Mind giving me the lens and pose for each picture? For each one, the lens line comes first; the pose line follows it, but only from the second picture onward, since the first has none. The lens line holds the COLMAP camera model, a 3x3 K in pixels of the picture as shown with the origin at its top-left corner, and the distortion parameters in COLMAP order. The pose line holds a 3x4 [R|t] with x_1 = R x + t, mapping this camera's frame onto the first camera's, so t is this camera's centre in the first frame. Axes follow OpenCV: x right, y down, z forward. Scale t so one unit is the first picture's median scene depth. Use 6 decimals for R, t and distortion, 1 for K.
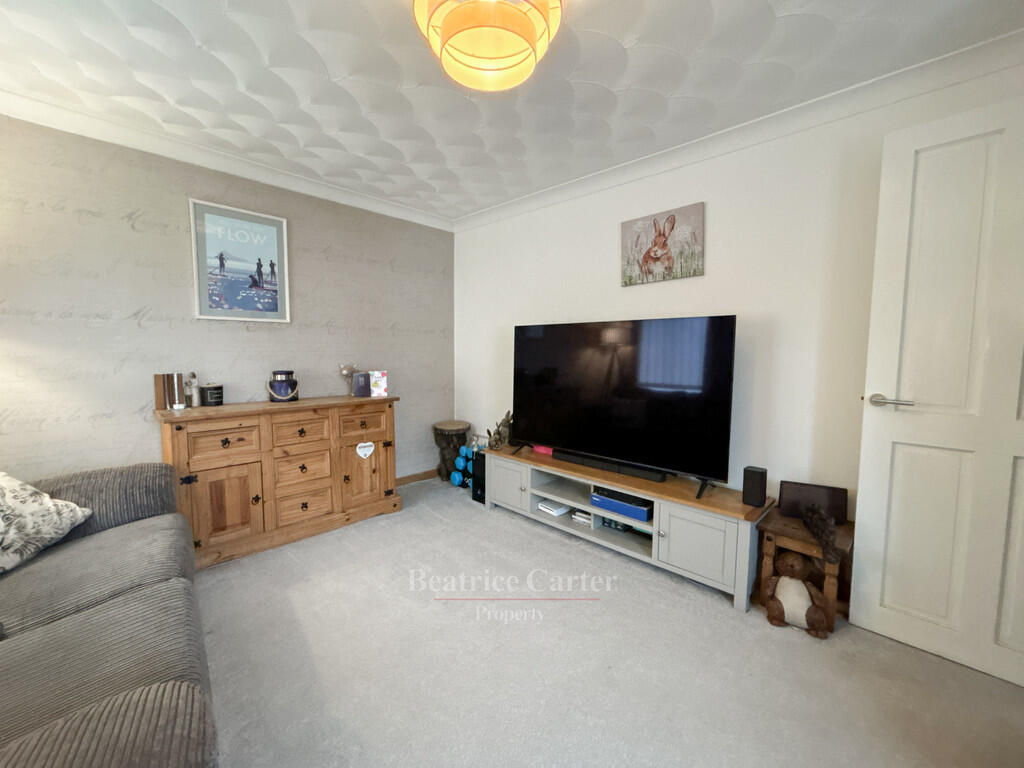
lens RADIAL K [[415.6, 0, 512.0], [0, 415.6, 384.0], [0, 0, 1]] dist [0.000155, 0.000192]
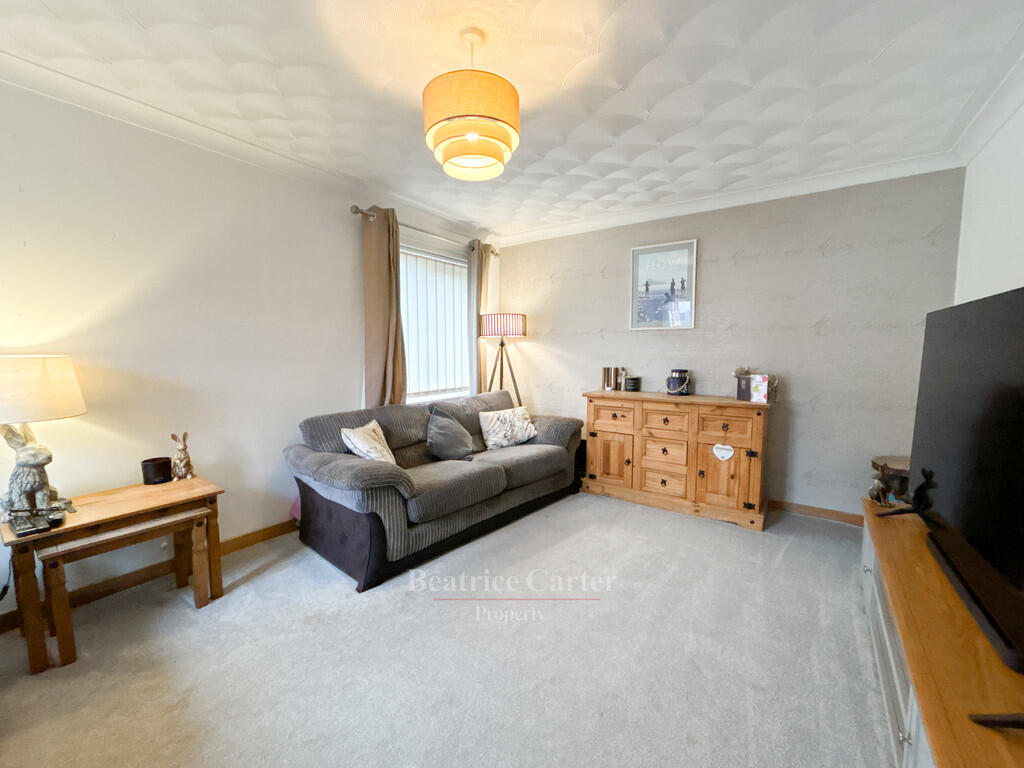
lens RADIAL K [[415.6, 0, 512.0], [0, 415.6, 384.0], [0, 0, 1]] dist [0.000155, 0.000192]
pose [[0.150255, 0.079632, -0.985435, 0.602424], [-0.078788, 0.994545, 0.068355, -0.036535], [0.985503, 0.067369, 0.155709, 0.369097]]
